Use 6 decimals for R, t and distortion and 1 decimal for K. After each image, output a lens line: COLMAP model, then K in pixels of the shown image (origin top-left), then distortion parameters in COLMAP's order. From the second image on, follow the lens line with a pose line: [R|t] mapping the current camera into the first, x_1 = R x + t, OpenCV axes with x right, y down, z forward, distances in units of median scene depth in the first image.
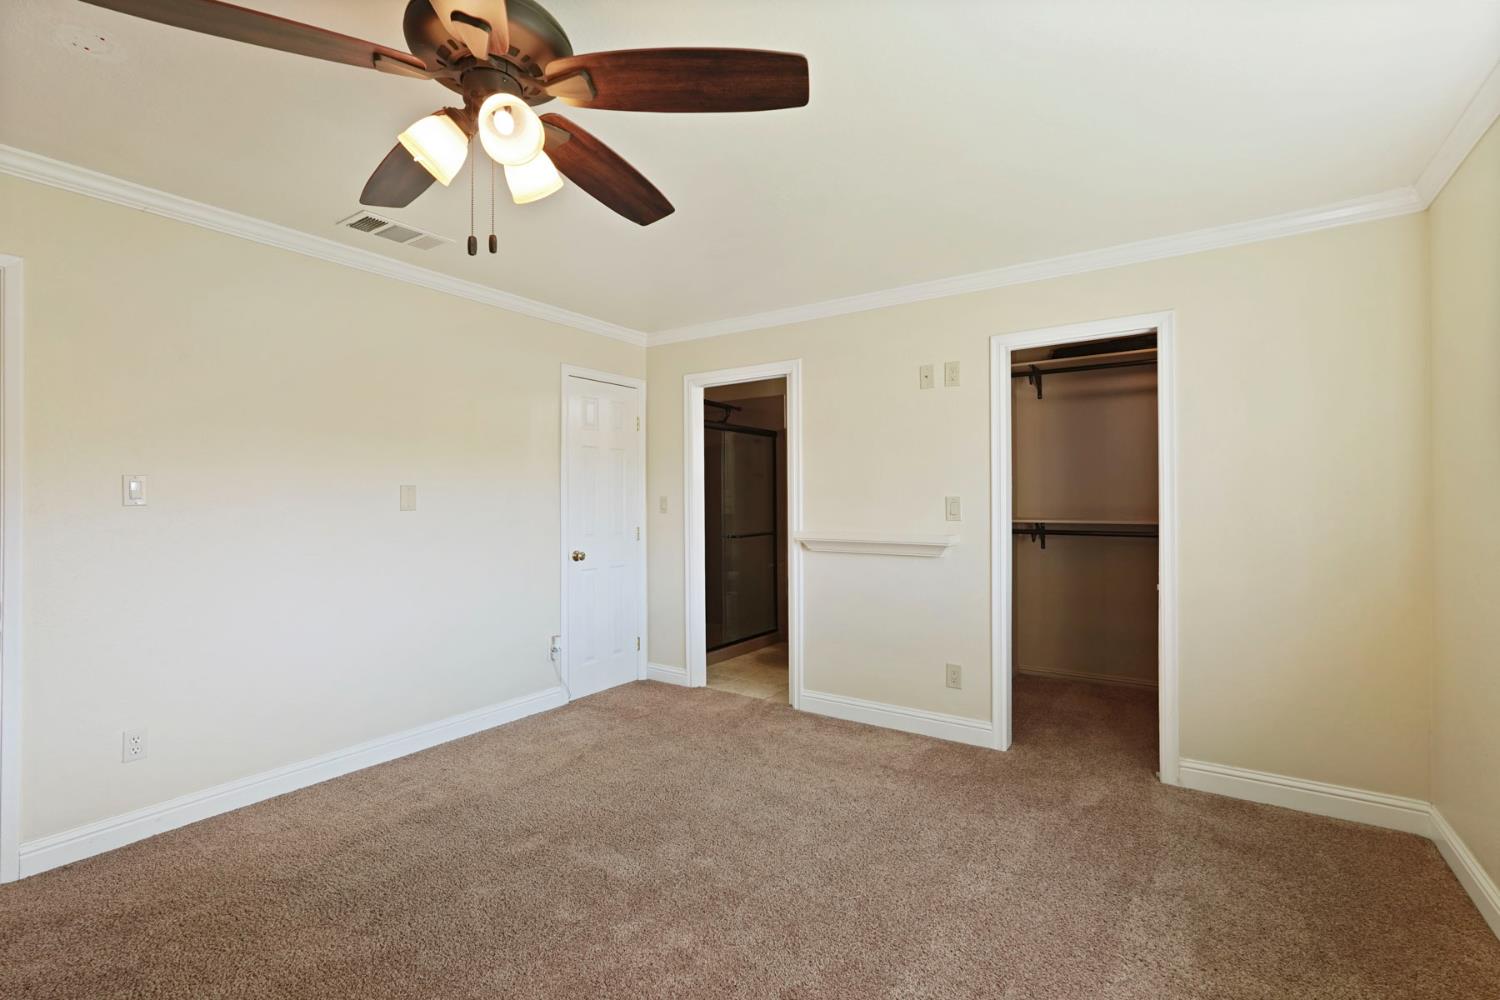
lens RADIAL K [[674.5, 0, 752.5], [0, 674.5, 494.5], [0, 0, 1]] dist [0.001289, 0.000322]
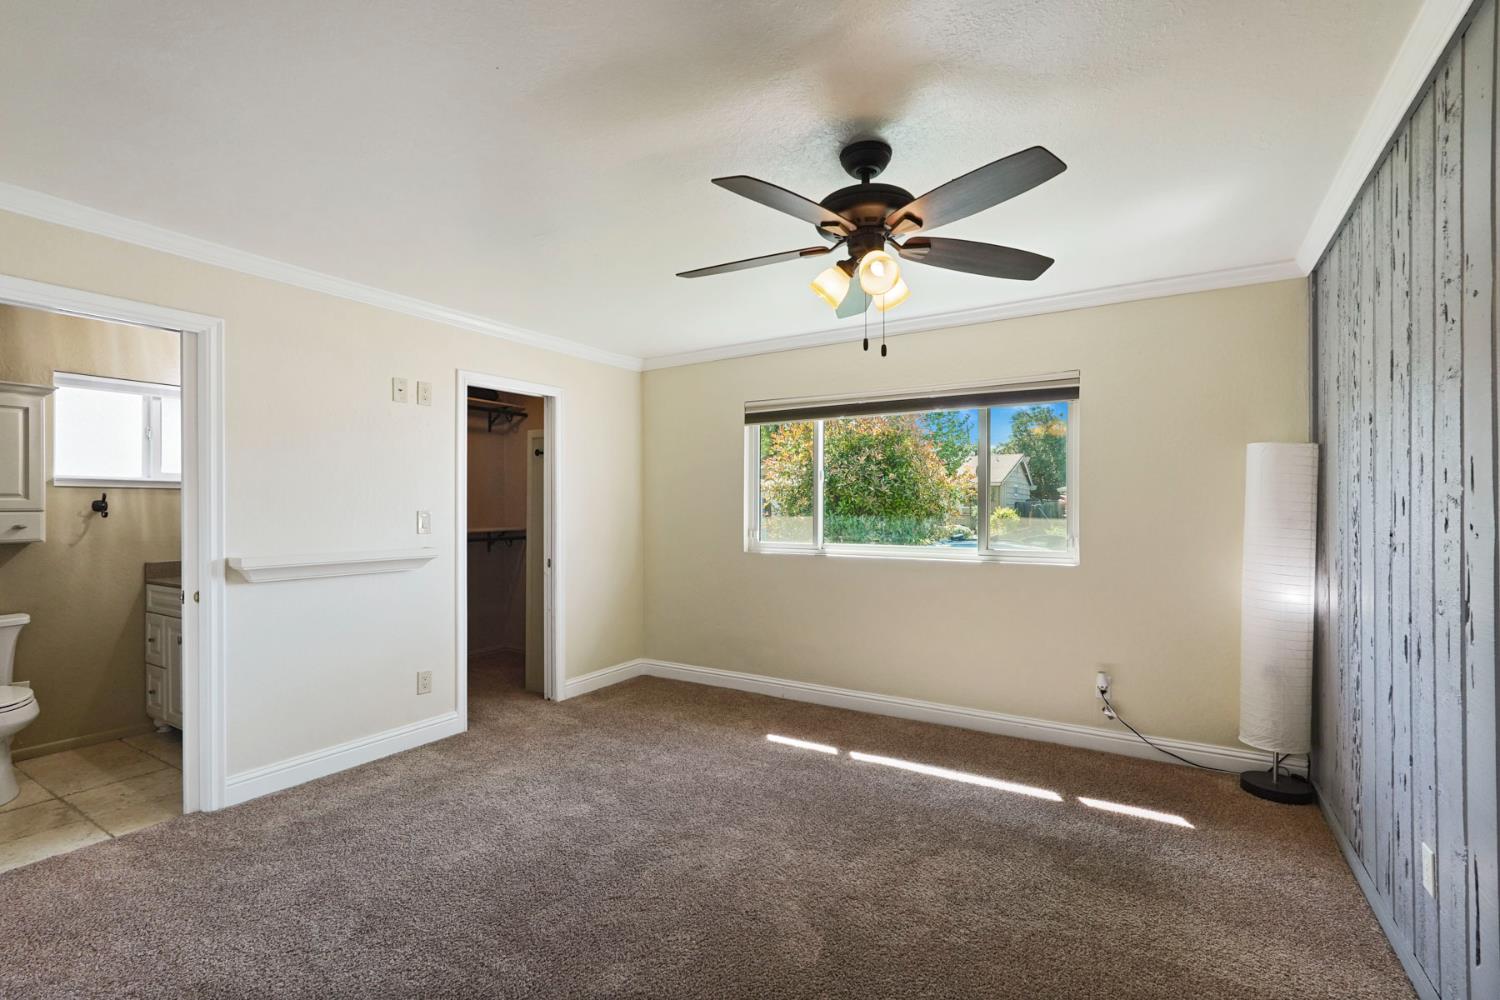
lens RADIAL K [[674.8, 0, 750.0], [0, 674.8, 500.0], [0, 0, 1]] dist [-0.000487, -0.000069]
pose [[-0.038097, 0.014503, 0.999169, -0.804031], [0.000168, 0.999895, -0.014507, 0.002452], [-0.999274, -0.000385, -0.038095, 0.557818]]
